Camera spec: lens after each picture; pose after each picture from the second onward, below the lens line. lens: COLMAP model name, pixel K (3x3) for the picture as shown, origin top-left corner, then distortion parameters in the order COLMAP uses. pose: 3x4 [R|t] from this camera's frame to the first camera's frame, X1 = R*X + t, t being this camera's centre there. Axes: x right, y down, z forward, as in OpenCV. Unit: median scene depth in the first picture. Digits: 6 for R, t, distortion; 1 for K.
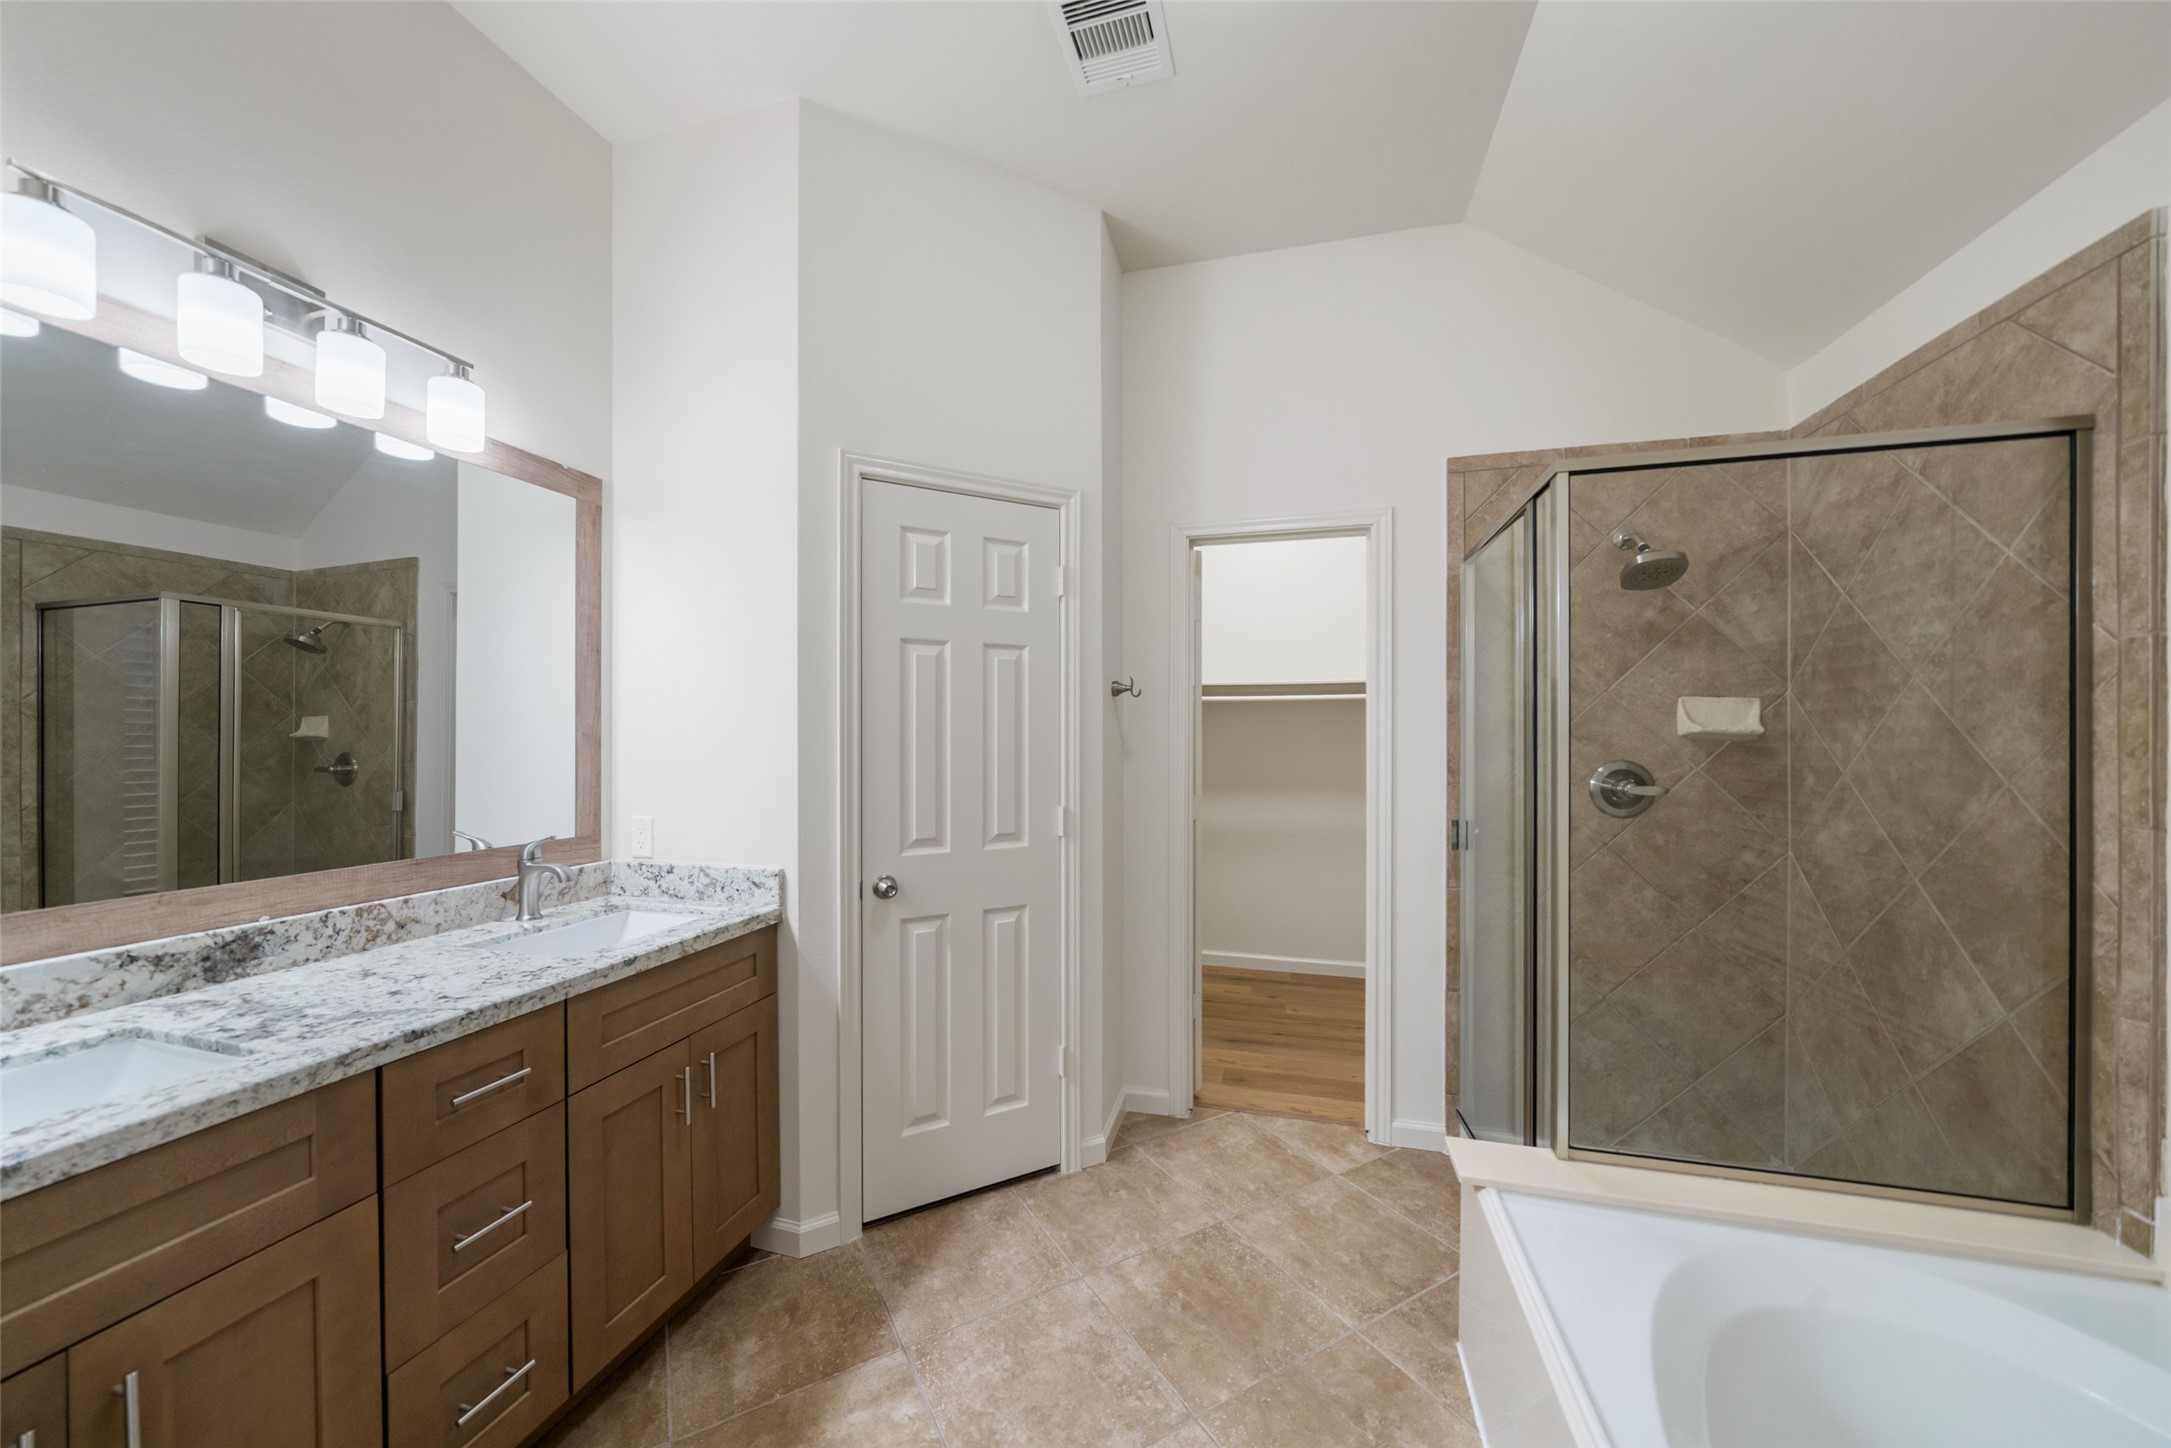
lens RADIAL K [[768.1, 0, 1076.8], [0, 768.1, 736.0], [0, 0, 1]] dist [-0.007413, 0.000511]
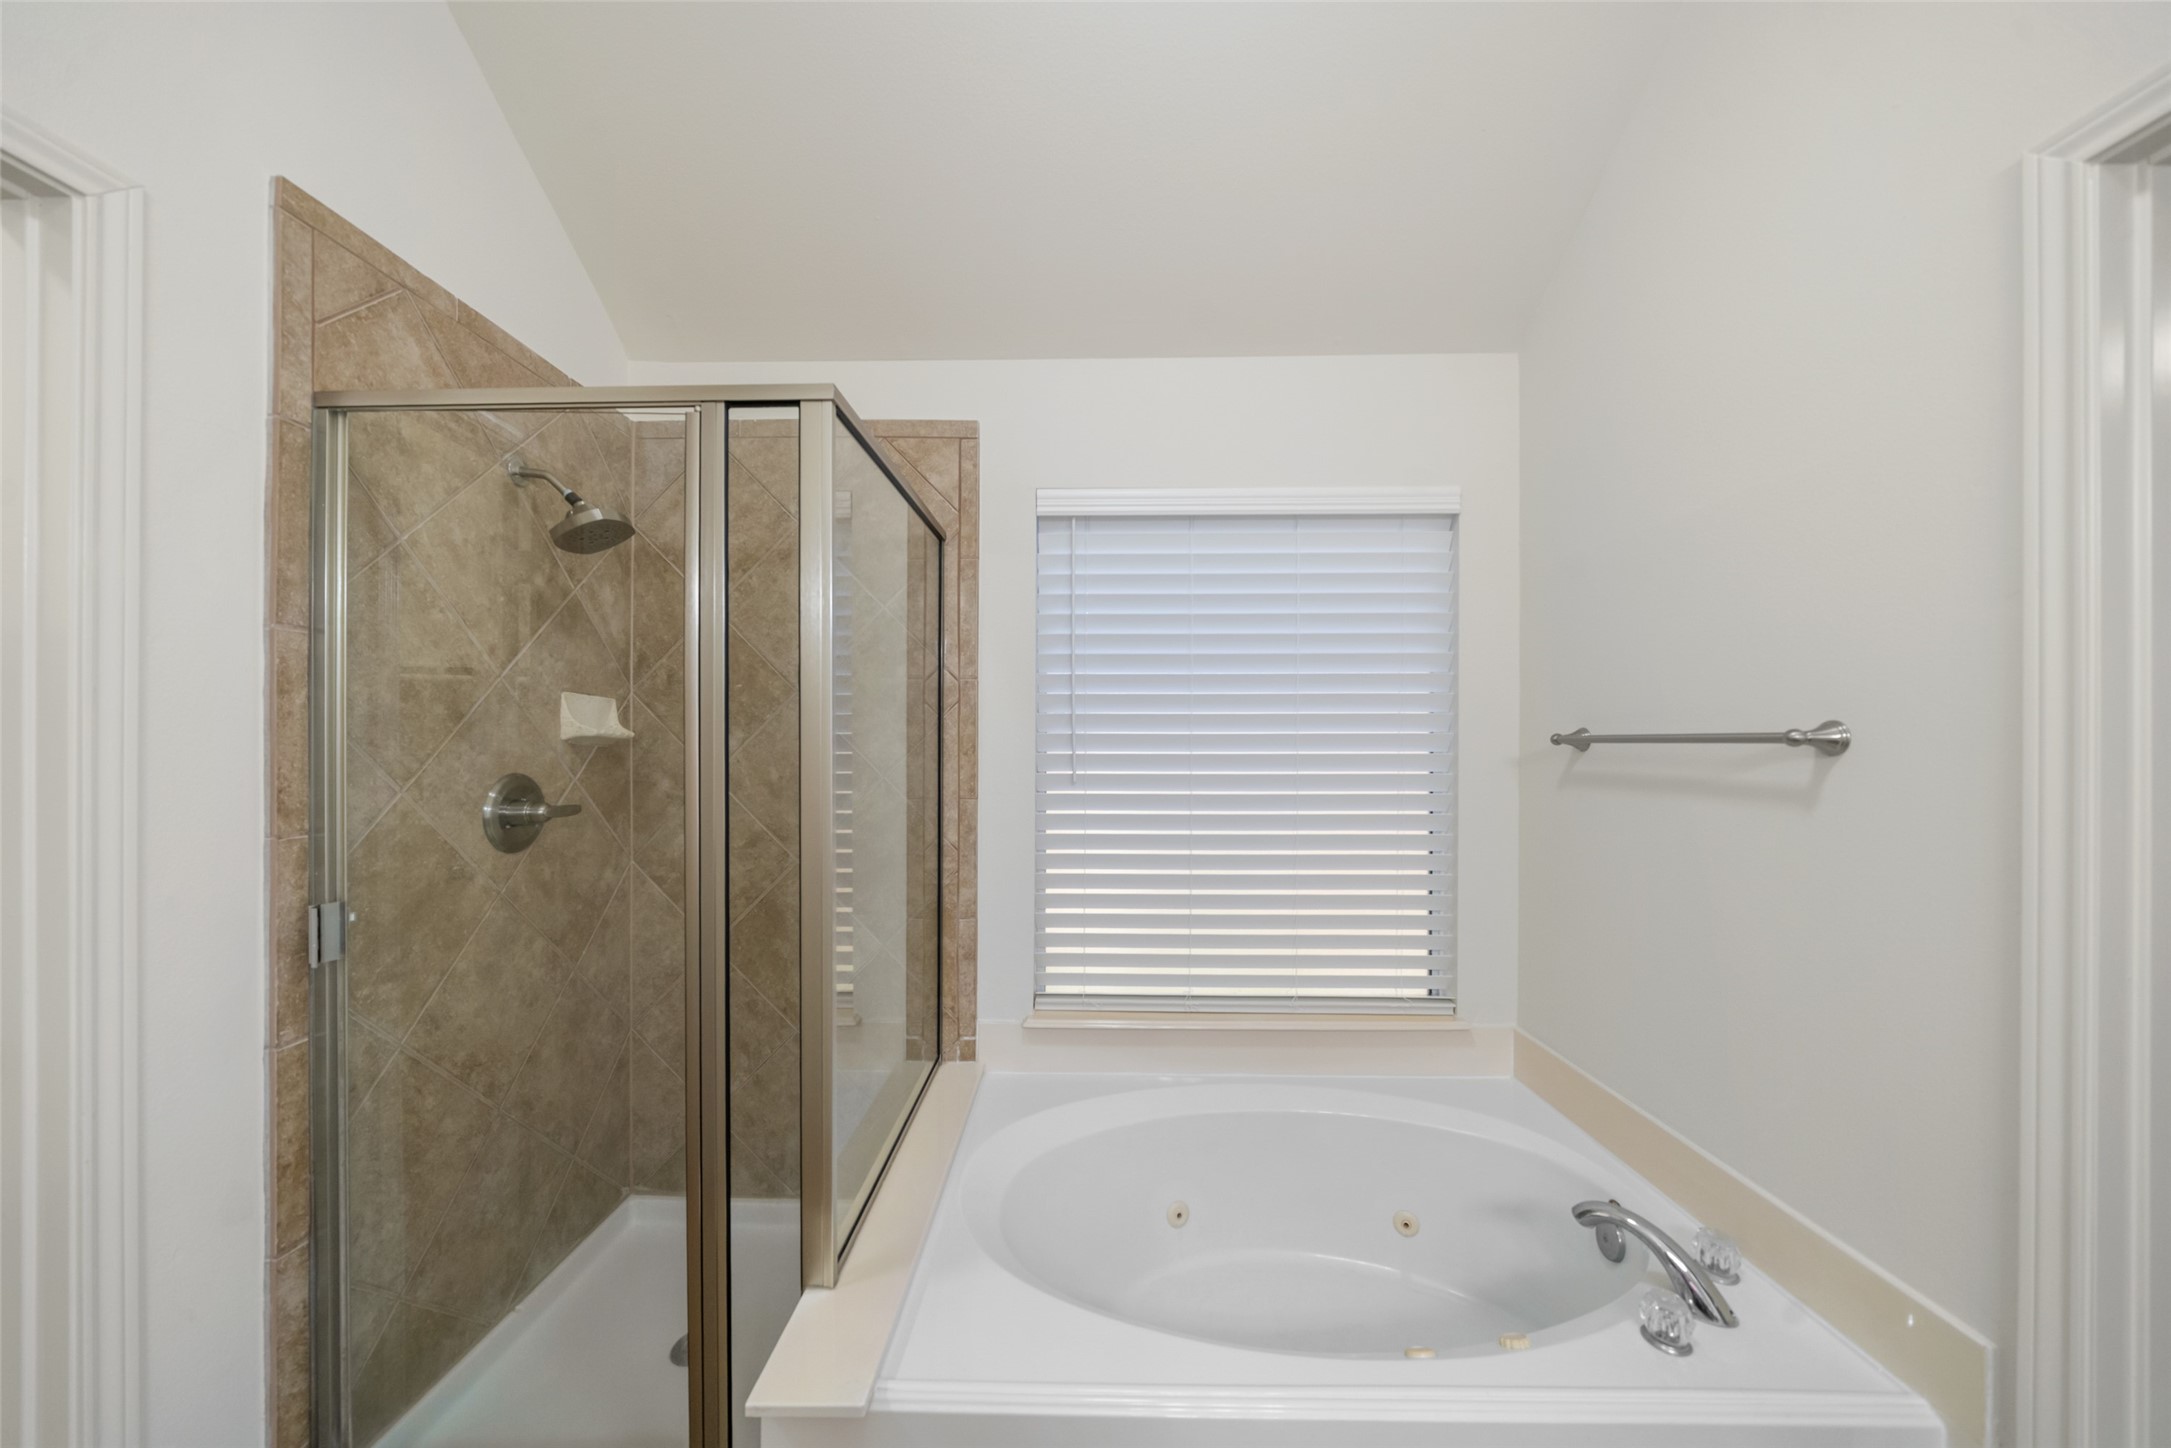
lens RADIAL K [[747.5, 0, 1081.9], [0, 747.5, 740.2], [0, 0, 1]] dist [-0.007293, -0.000031]
pose [[-0.254356, -0.000435, 0.967111, -0.156452], [-0.004692, 0.999989, -0.000785, -0.002767], [-0.967099, -0.004738, -0.254355, 0.918386]]
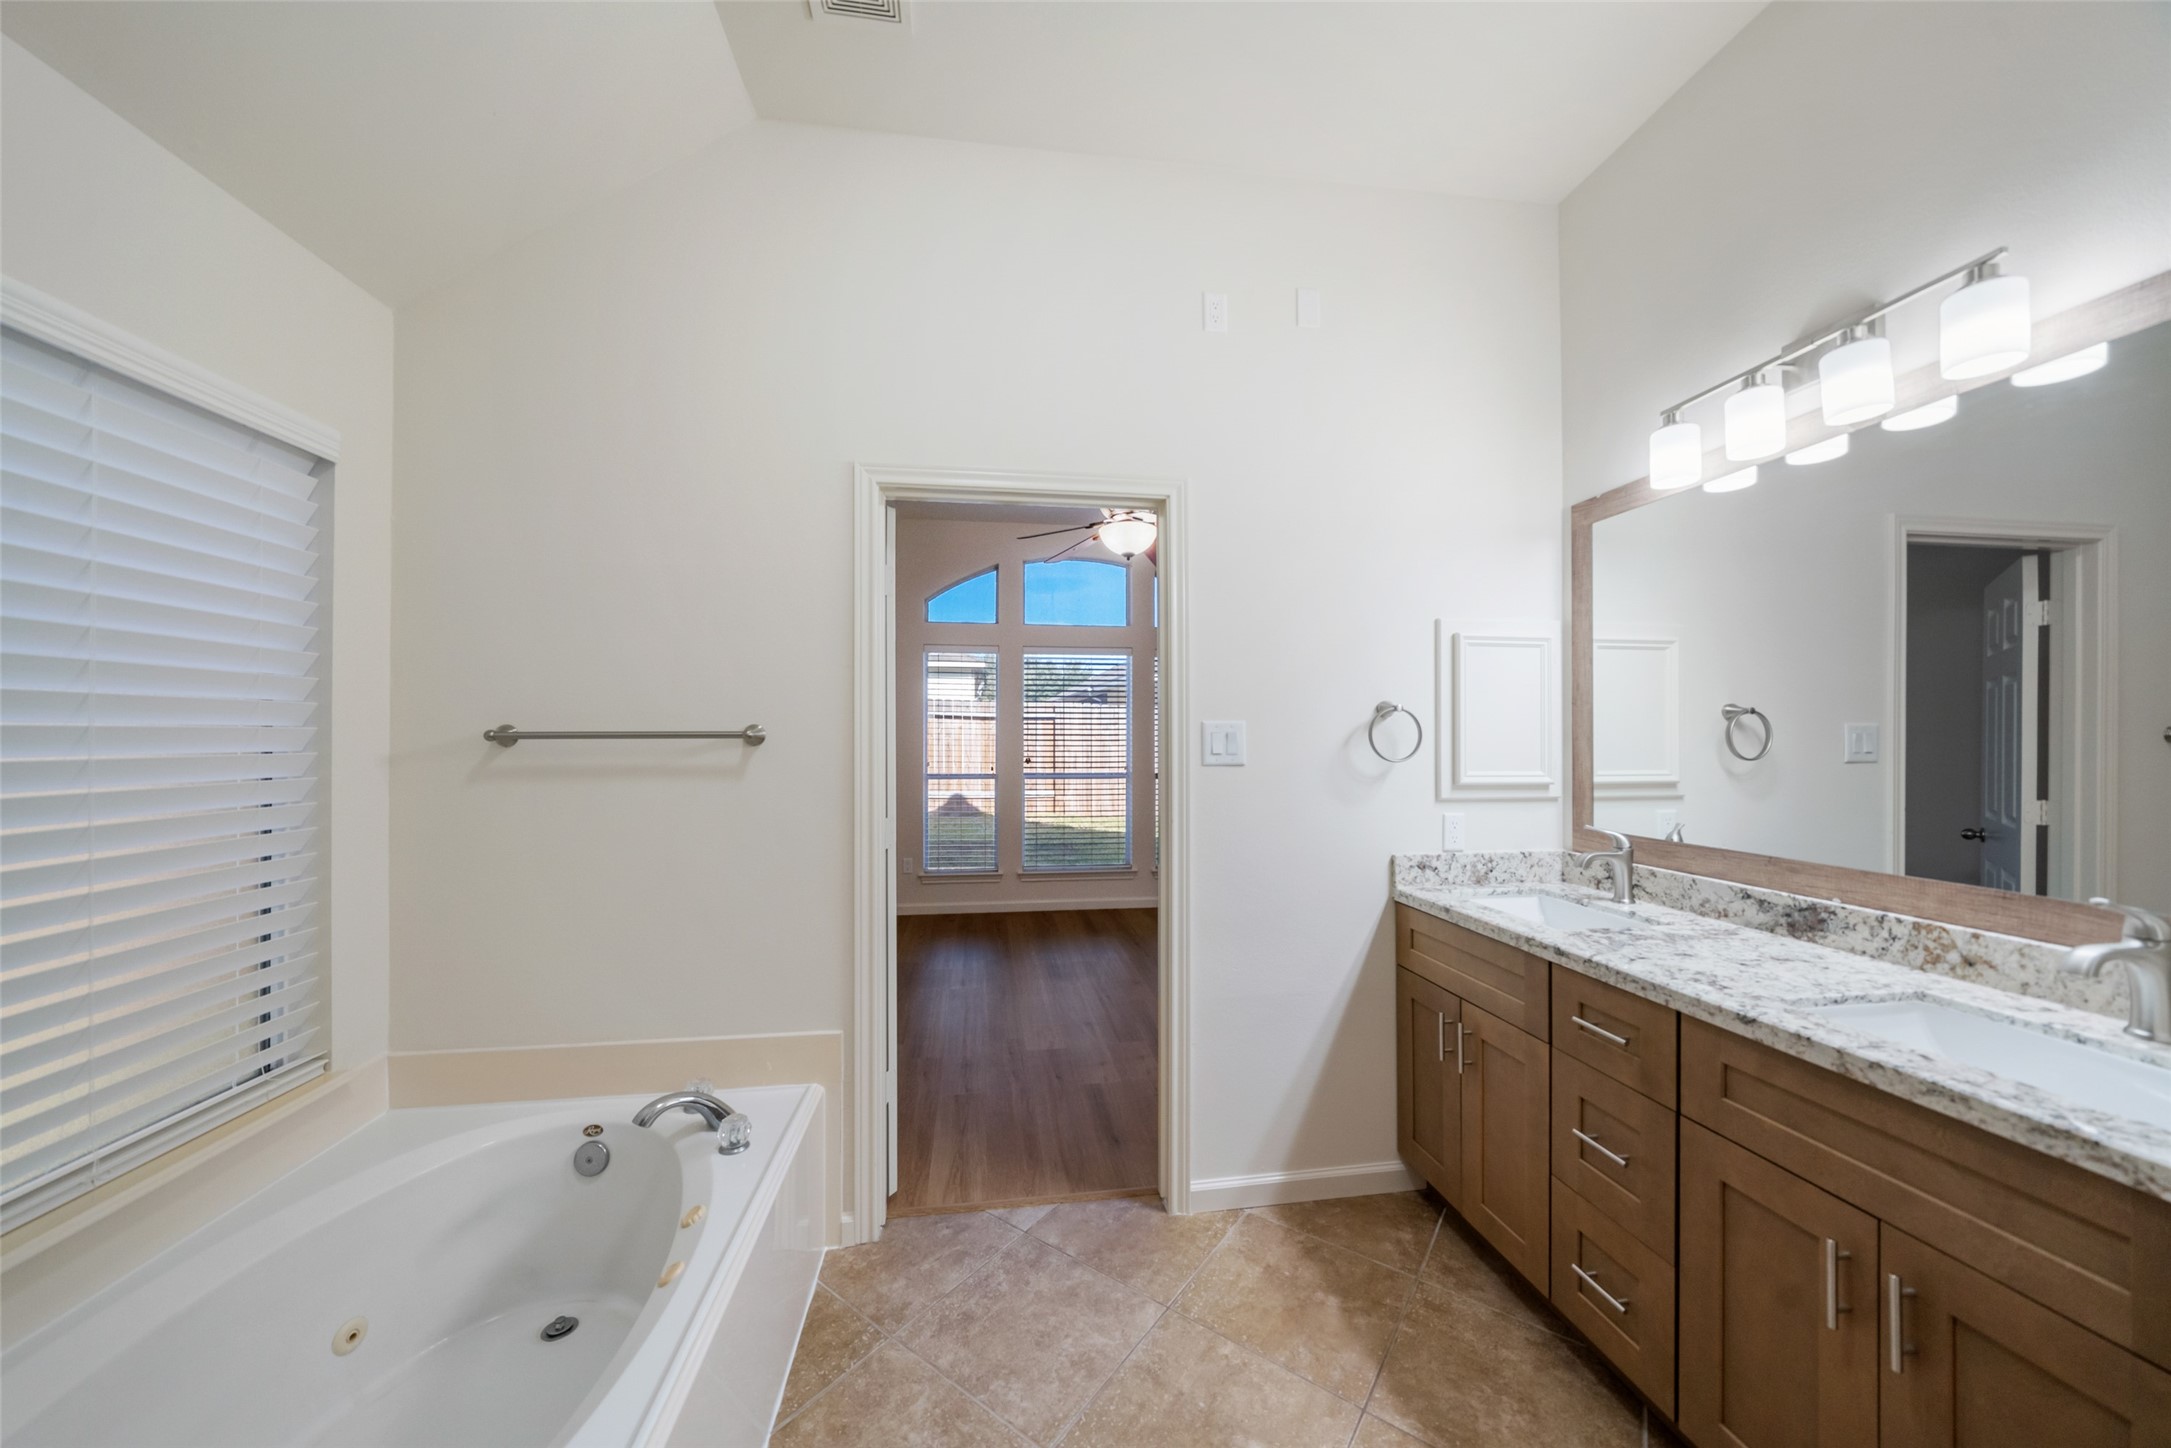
lens RADIAL K [[741.1, 0, 1081.1], [0, 741.1, 738.7], [0, 0, 1]] dist [-0.007397, 0.000119]
pose [[-0.918288, 0.000632, -0.395912, 0.337927], [0.001266, 0.999998, -0.001340, -0.000768], [0.395910, -0.001732, -0.918288, 1.328130]]
